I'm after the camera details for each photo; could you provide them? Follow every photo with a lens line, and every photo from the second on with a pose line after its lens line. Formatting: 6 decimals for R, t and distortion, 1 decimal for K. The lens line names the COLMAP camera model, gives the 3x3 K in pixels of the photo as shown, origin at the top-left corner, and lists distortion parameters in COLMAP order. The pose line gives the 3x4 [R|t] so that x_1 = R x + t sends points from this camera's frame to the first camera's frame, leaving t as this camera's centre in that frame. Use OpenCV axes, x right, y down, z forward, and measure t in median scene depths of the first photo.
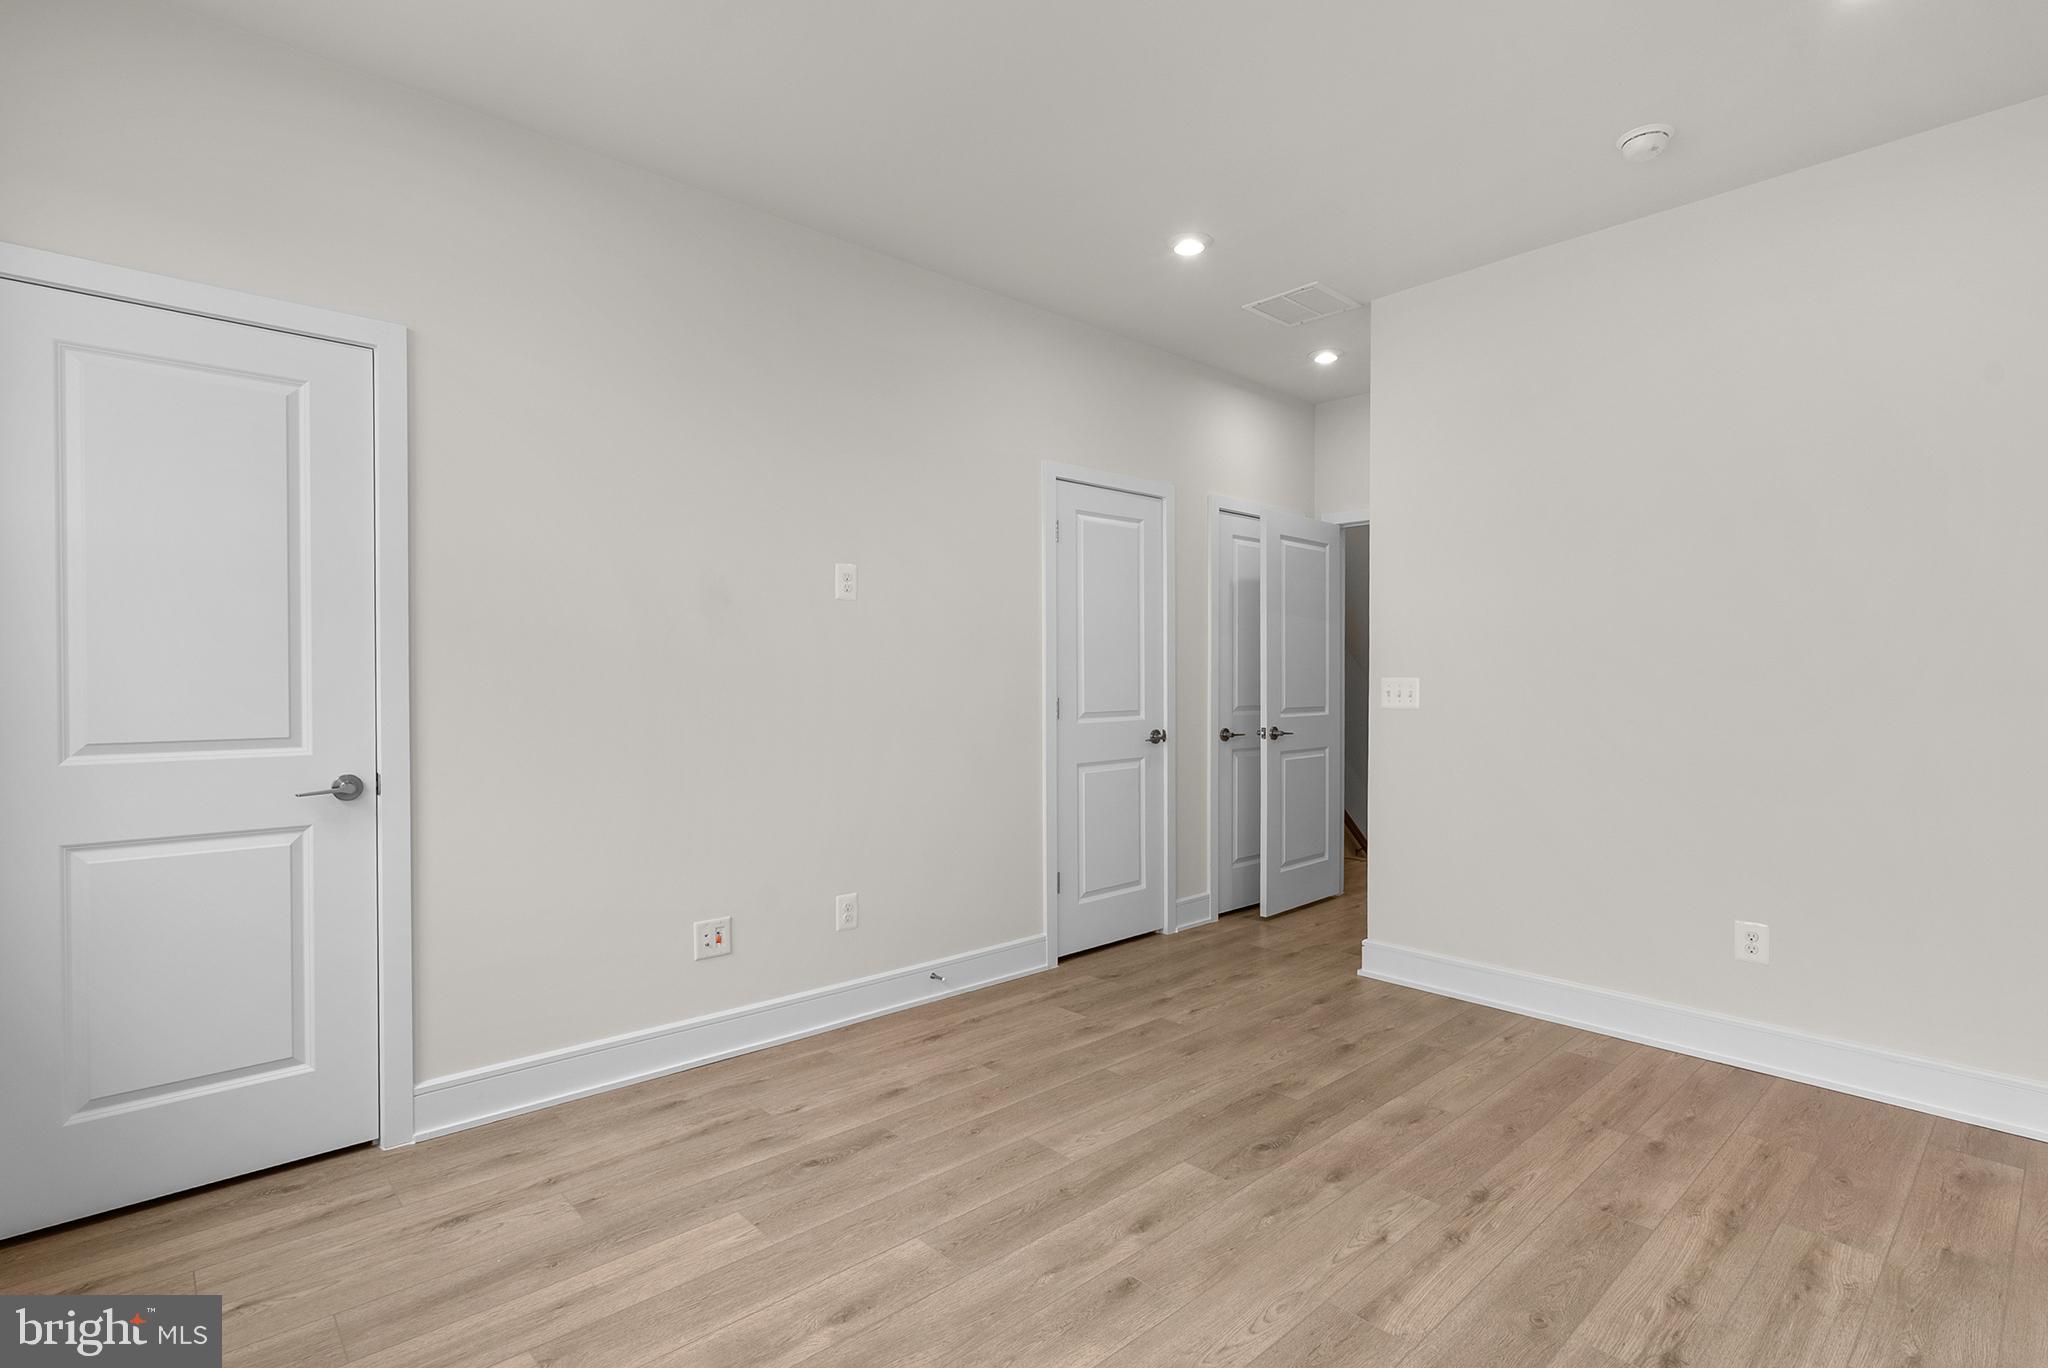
lens RADIAL K [[932.3, 0, 1014.0], [0, 932.3, 681.1], [0, 0, 1]] dist [-0.001935, 0.000330]
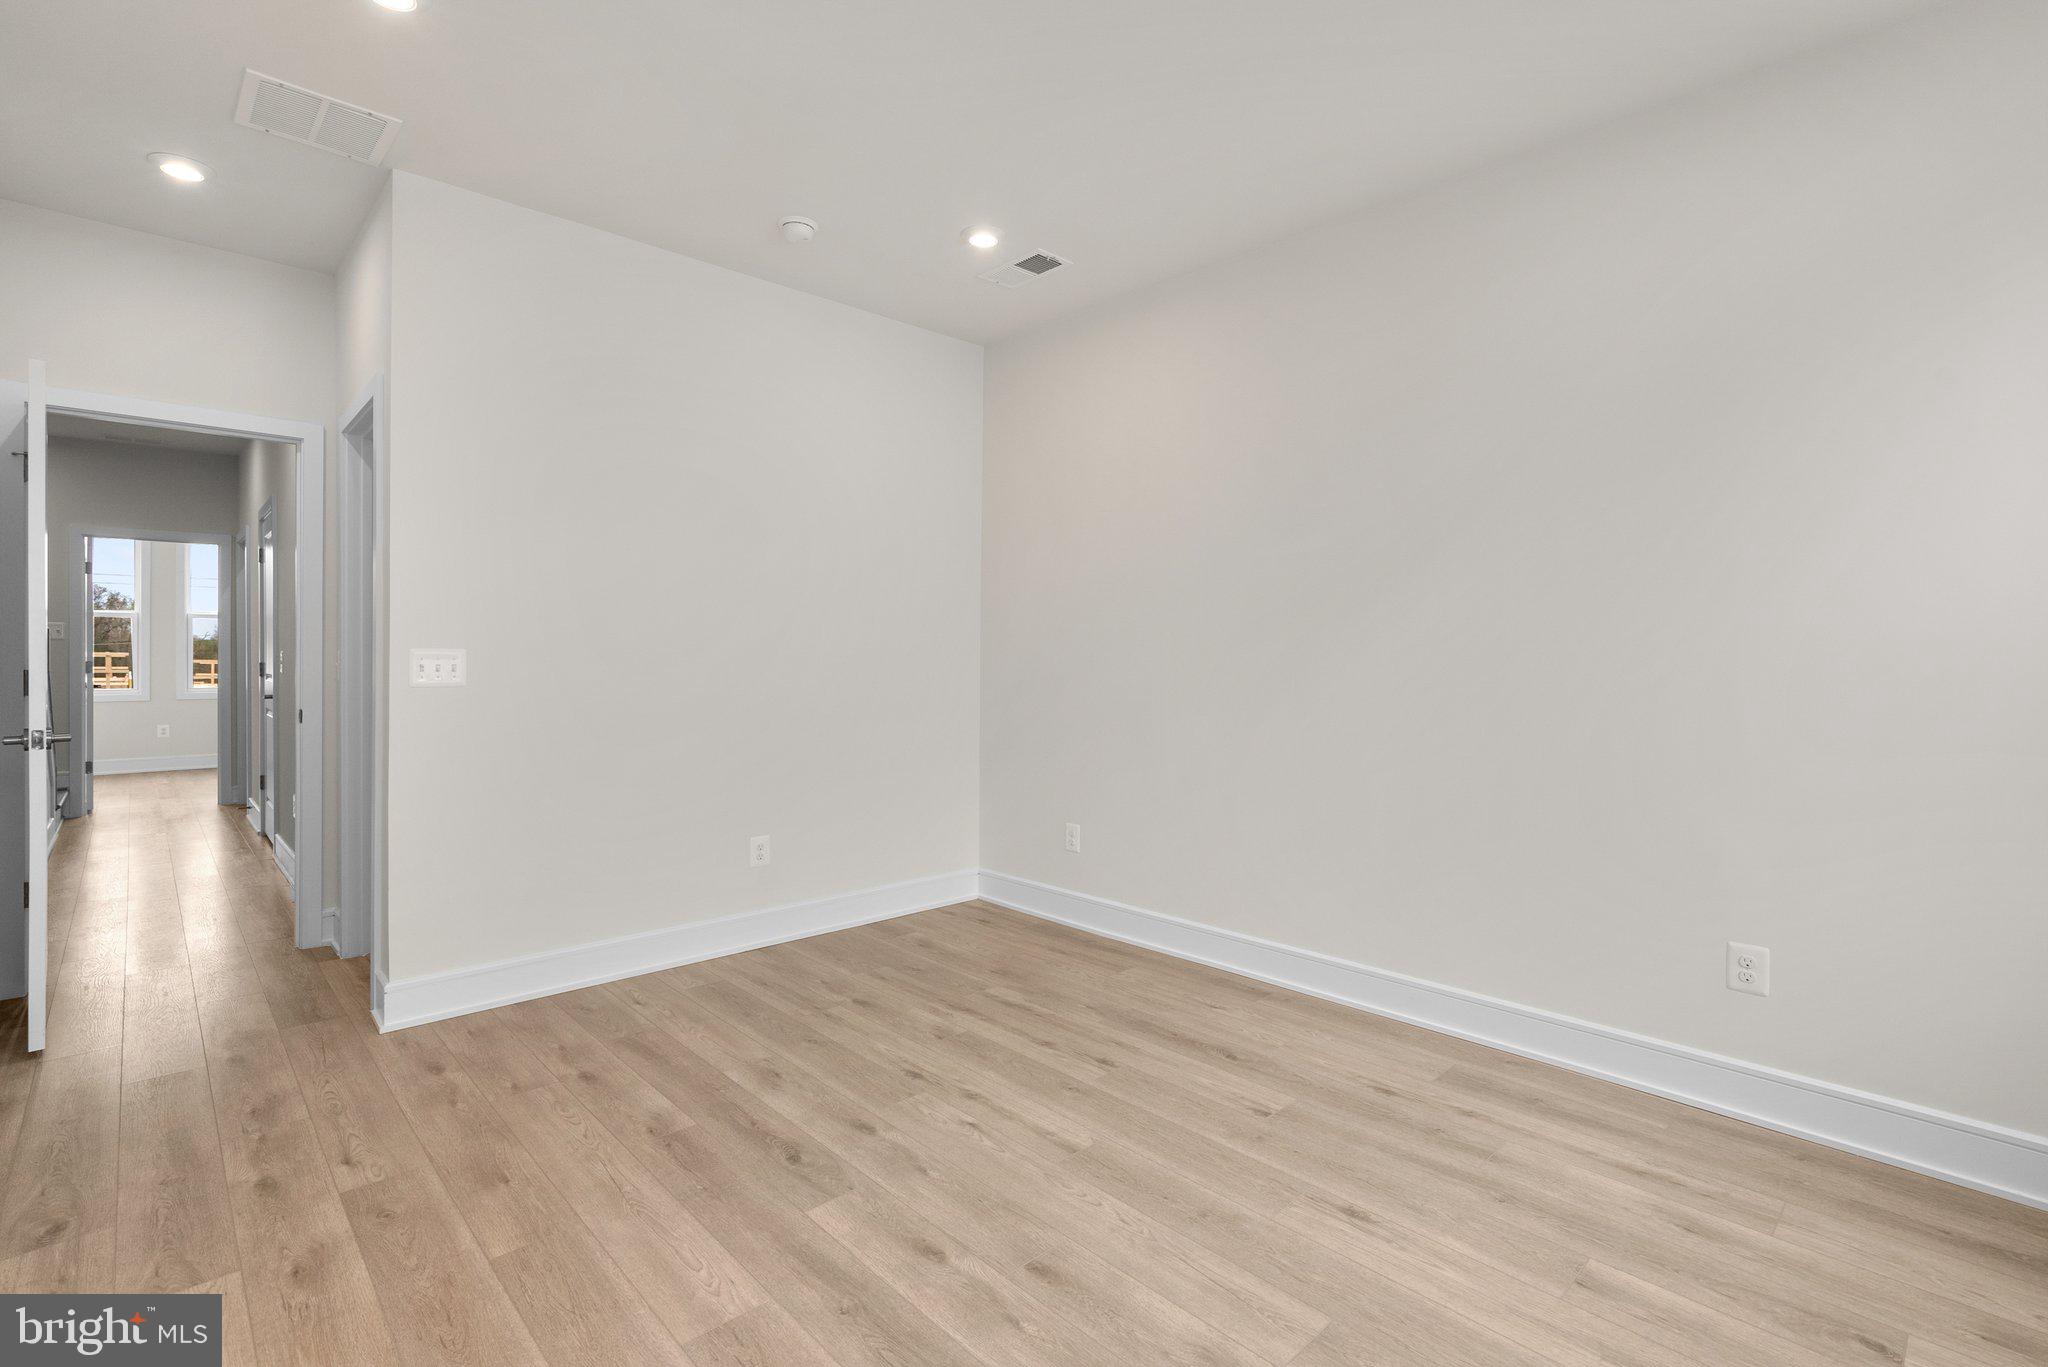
lens RADIAL K [[932.3, 0, 1014.0], [0, 932.3, 680.6], [0, 0, 1]] dist [-0.001935, 0.000330]
pose [[0.005142, -0.026613, 0.999633, -0.579359], [-0.004430, 0.999635, 0.026636, 0.000509], [-0.999977, -0.004565, 0.005022, 0.701959]]
